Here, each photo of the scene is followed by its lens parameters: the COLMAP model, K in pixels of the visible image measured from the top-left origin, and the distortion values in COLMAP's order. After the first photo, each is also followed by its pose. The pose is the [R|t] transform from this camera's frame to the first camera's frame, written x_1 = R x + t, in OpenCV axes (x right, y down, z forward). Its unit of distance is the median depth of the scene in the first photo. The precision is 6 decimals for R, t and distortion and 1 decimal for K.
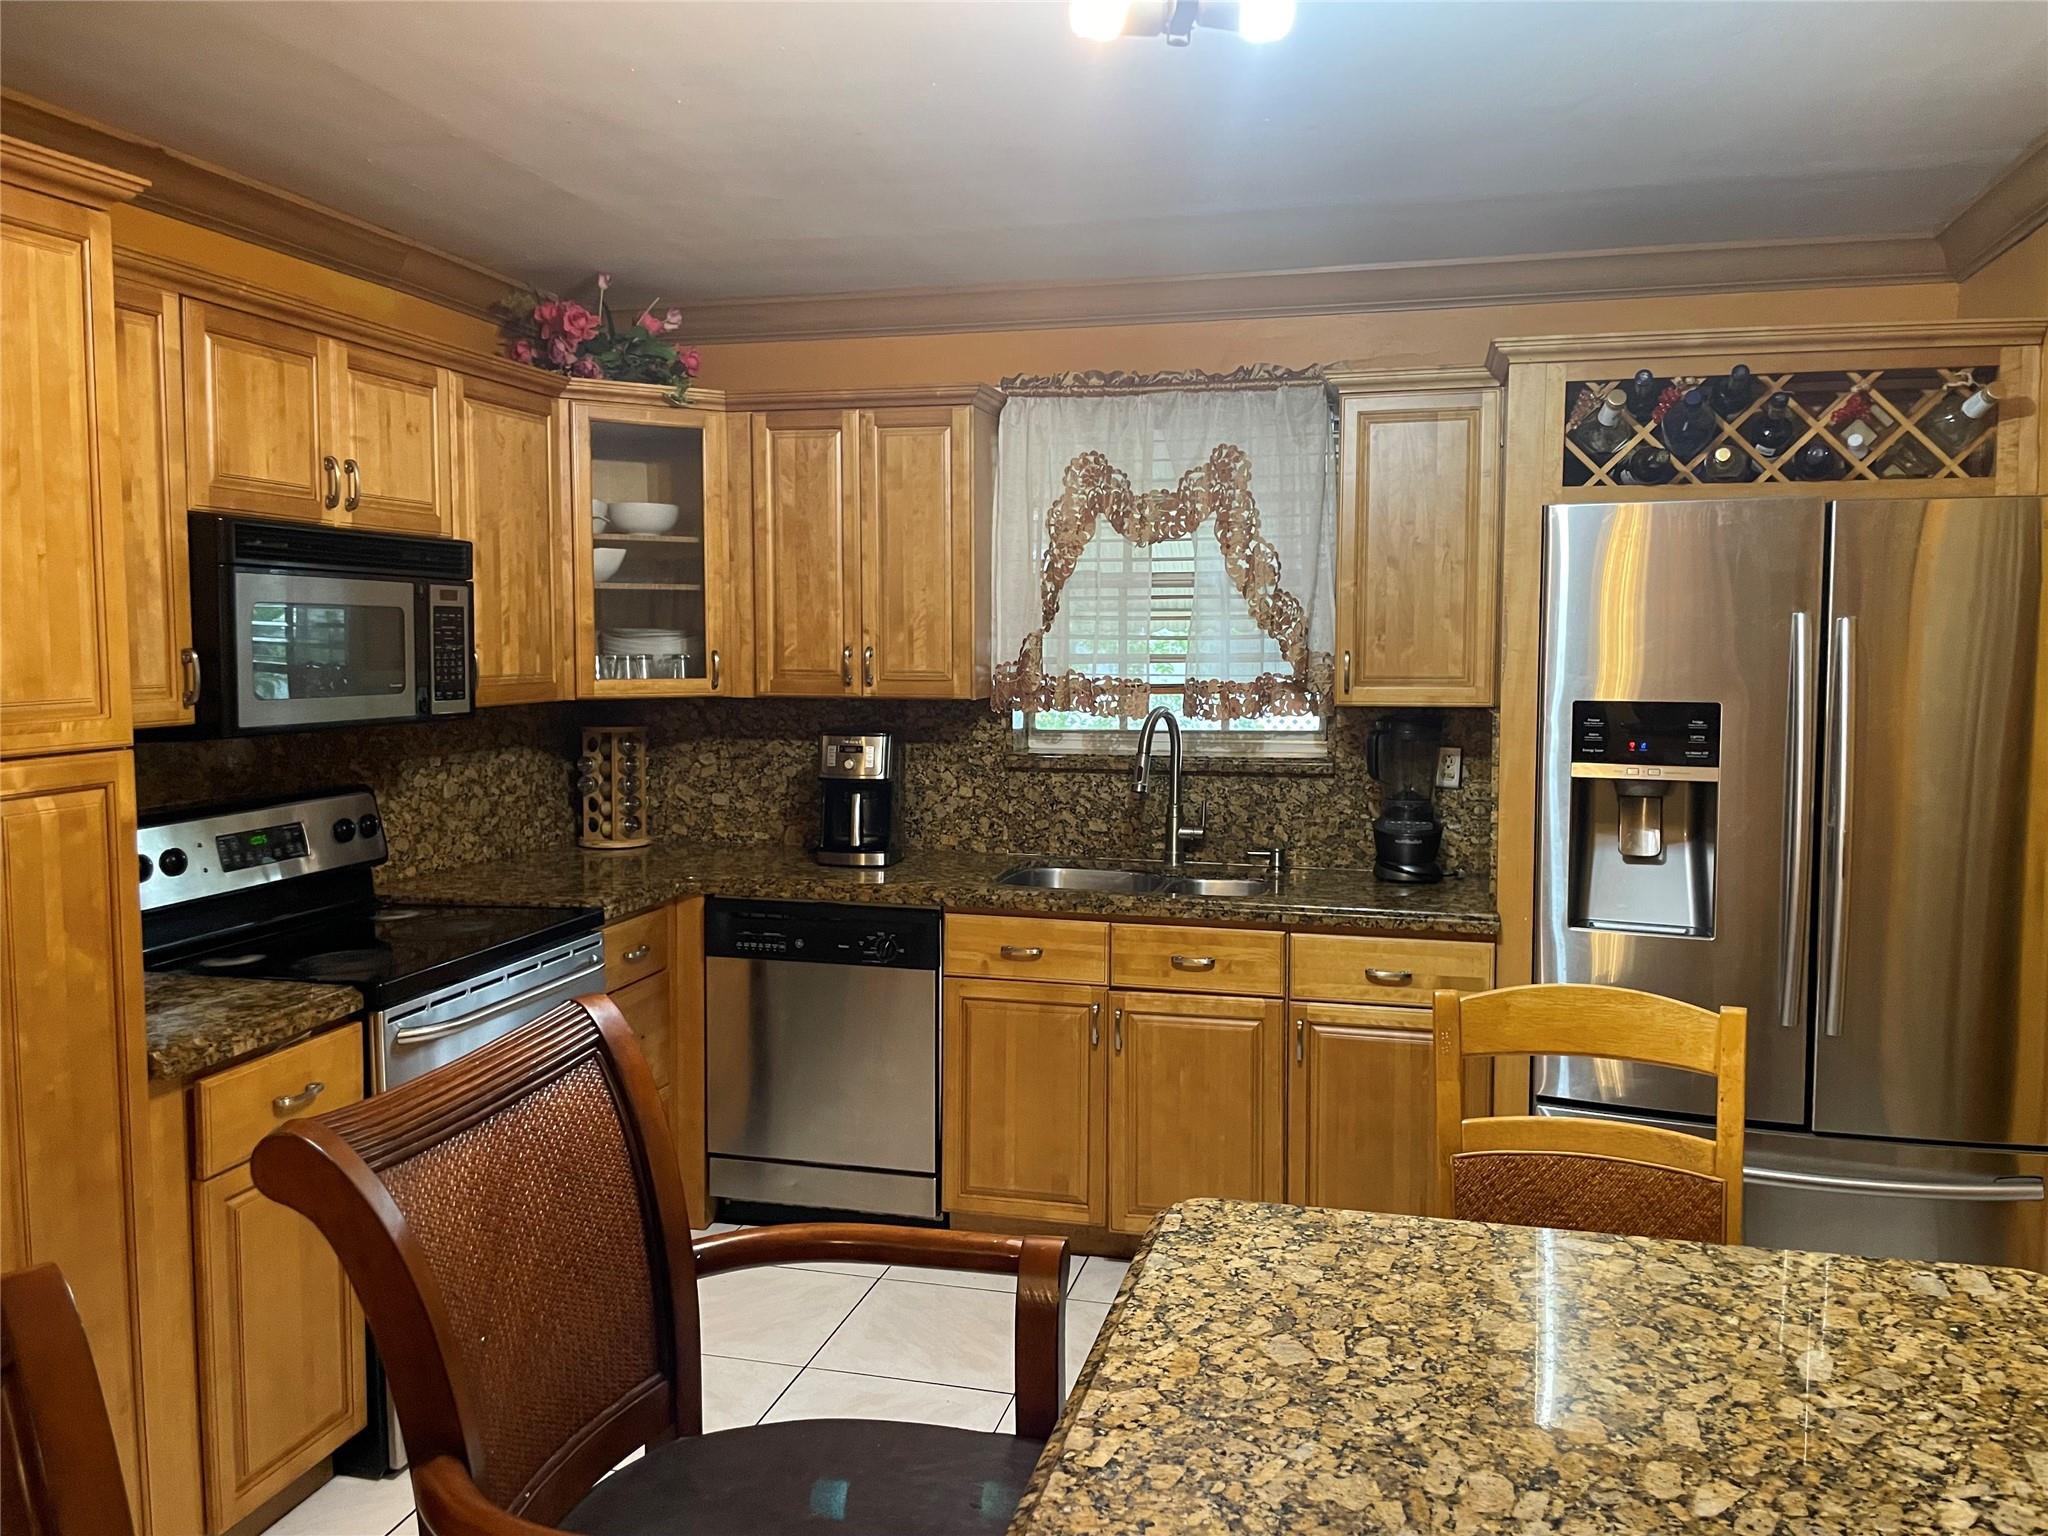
lens RADIAL K [[1583.7, 0, 1022.4], [0, 1583.7, 758.0], [0, 0, 1]] dist [0.081211, -0.113579]
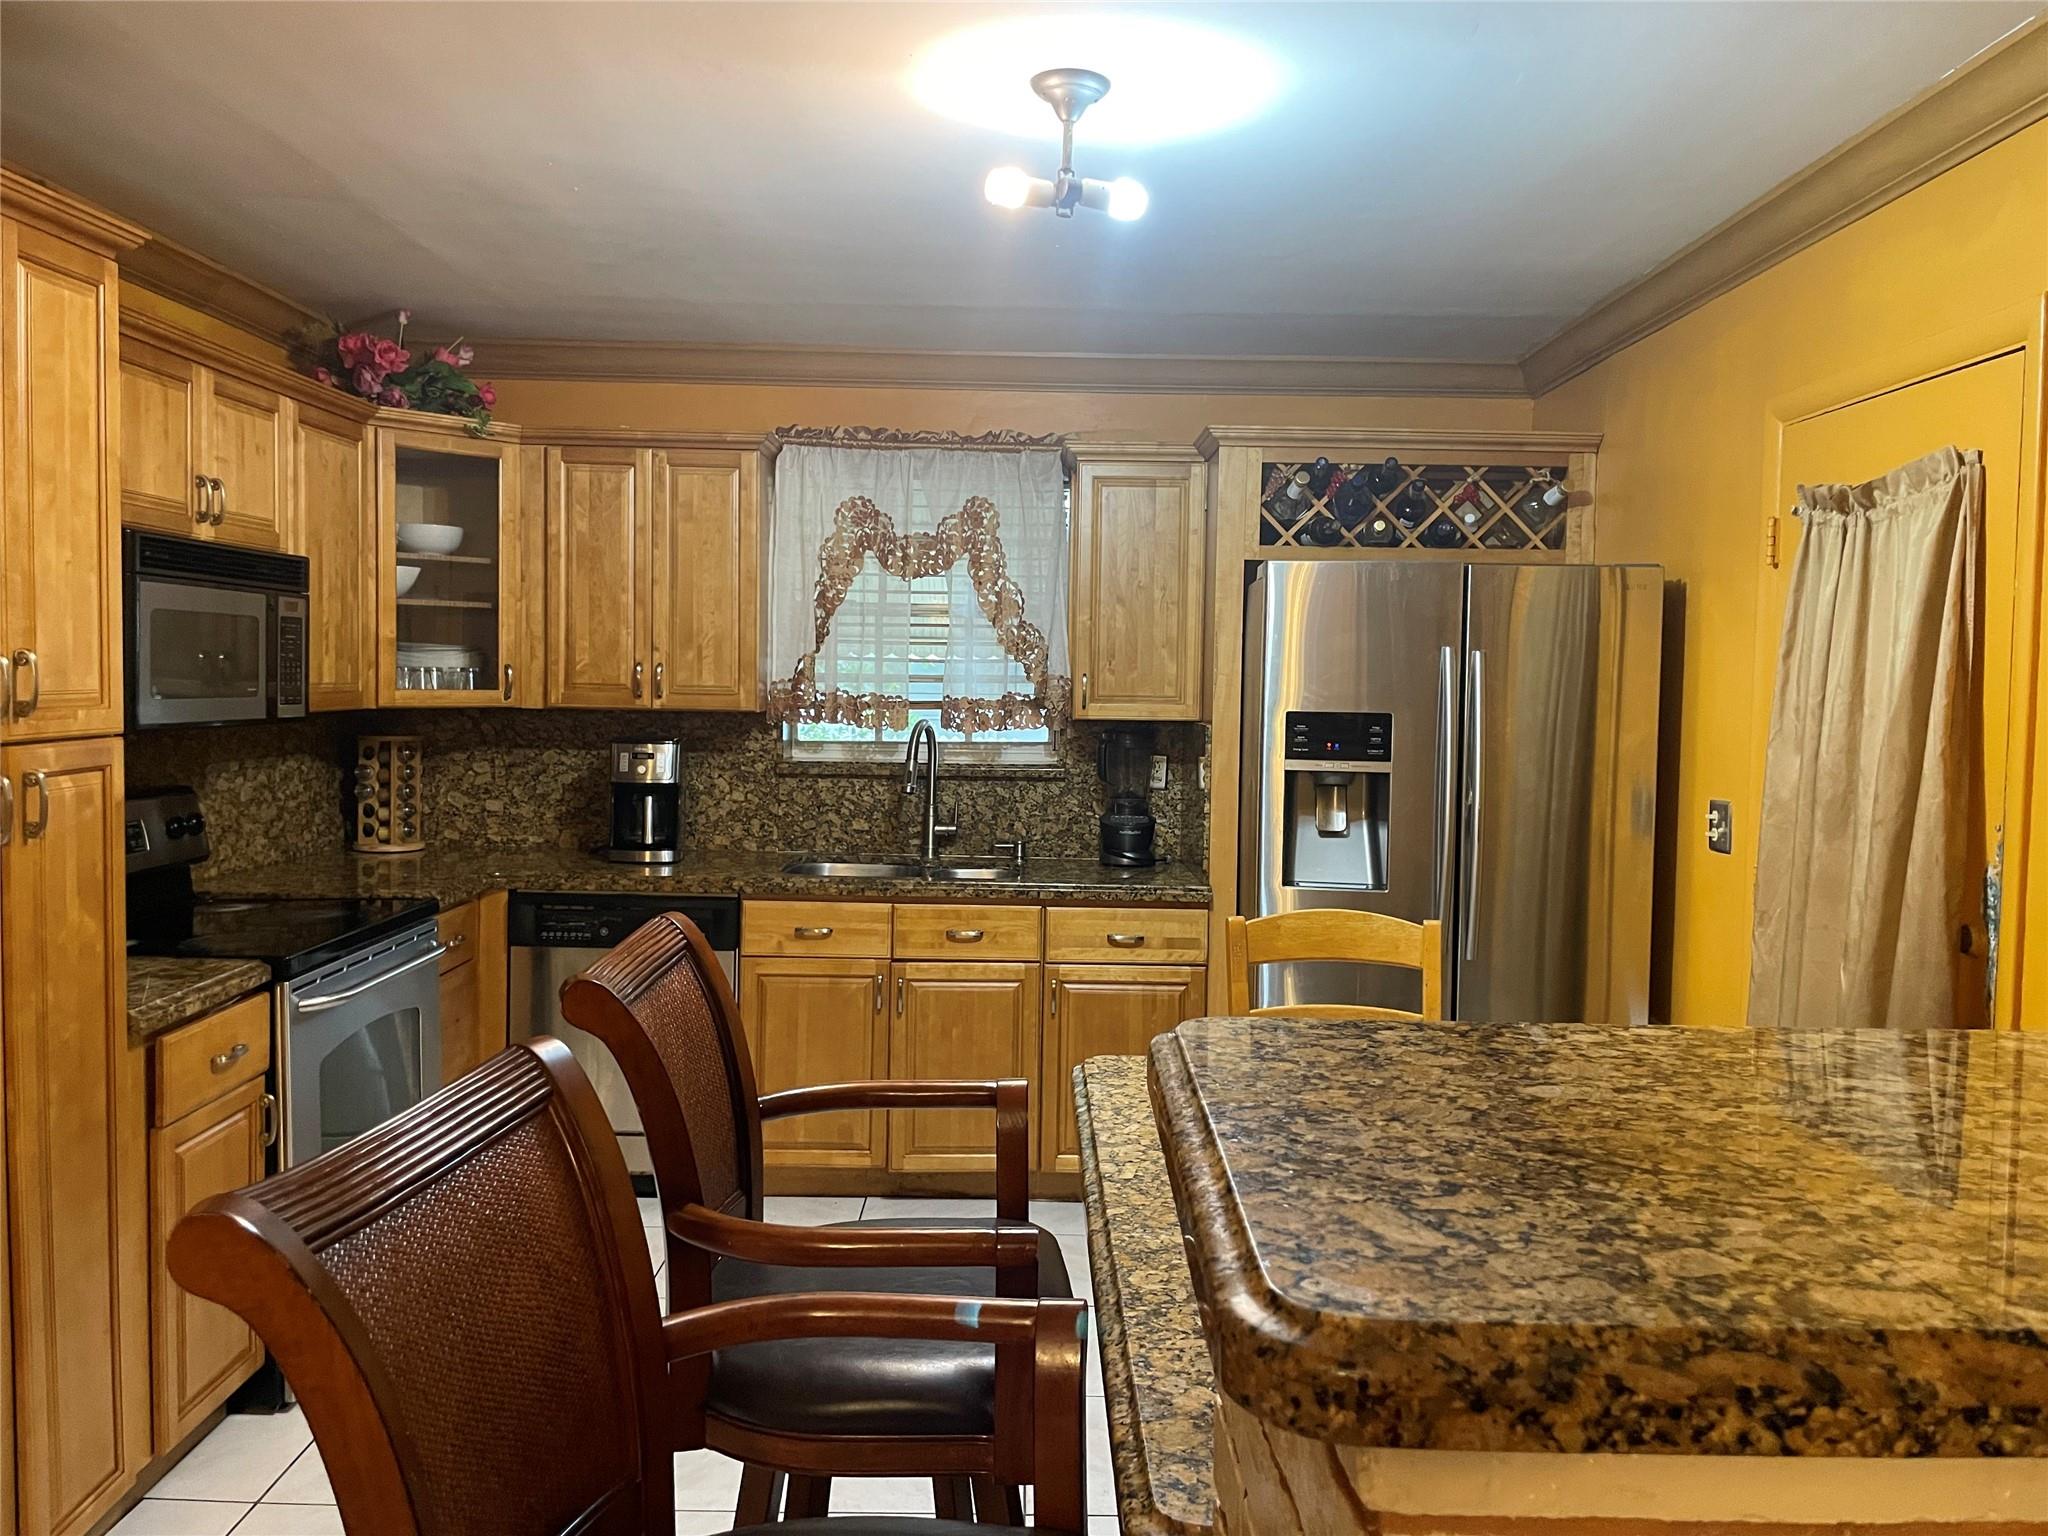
lens RADIAL K [[1583.7, 0, 1035.3], [0, 1583.7, 767.2], [0, 0, 1]] dist [0.081211, -0.113579]
pose [[0.967417, 0.000615, 0.253188, -0.134919], [0.003151, 0.999890, -0.014469, 0.020746], [-0.253169, 0.014796, 0.967309, -0.148387]]
